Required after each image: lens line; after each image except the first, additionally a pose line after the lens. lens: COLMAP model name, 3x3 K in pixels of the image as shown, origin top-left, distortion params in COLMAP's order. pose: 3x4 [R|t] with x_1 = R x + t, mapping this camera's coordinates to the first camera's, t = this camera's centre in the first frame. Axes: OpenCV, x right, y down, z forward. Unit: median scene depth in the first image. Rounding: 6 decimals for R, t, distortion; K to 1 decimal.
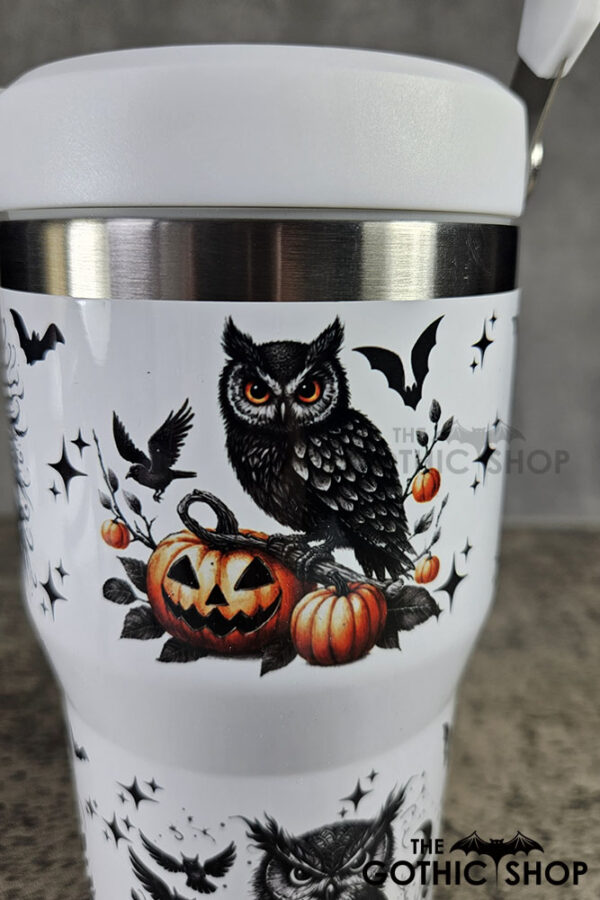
lens RADIAL K [[765.3, 0, 300.2], [0, 765.3, 405.9], [0, 0, 1]] dist [-0.009504, -0.014245]
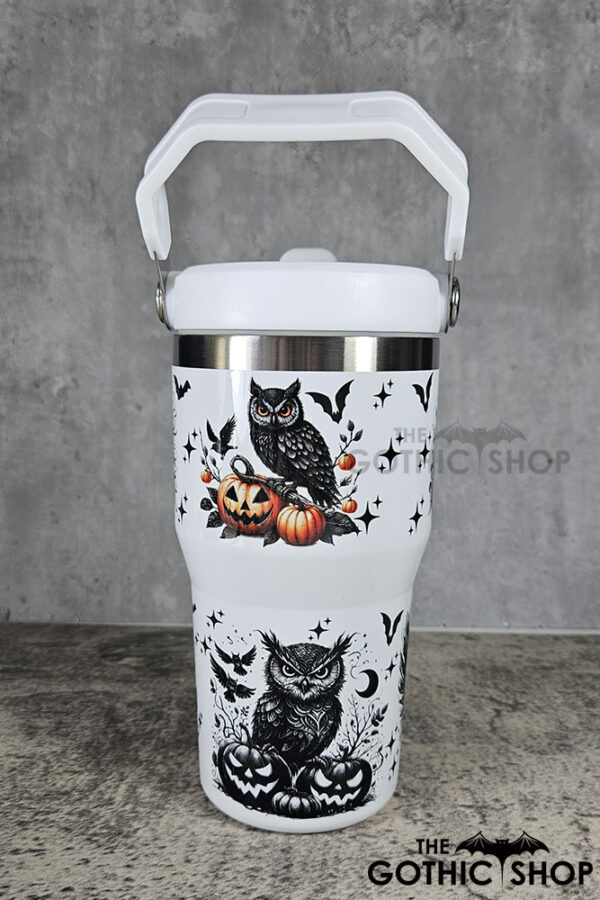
lens RADIAL K [[859.5, 0, 300.0], [0, 859.5, 450.0], [0, 0, 1]] dist [0.011485, 0.004307]
pose [[0.948025, 0.043797, -0.315166, 0.795048], [-0.072208, 0.994253, -0.079038, 0.270843], [0.309893, 0.097687, 0.945740, -1.267137]]
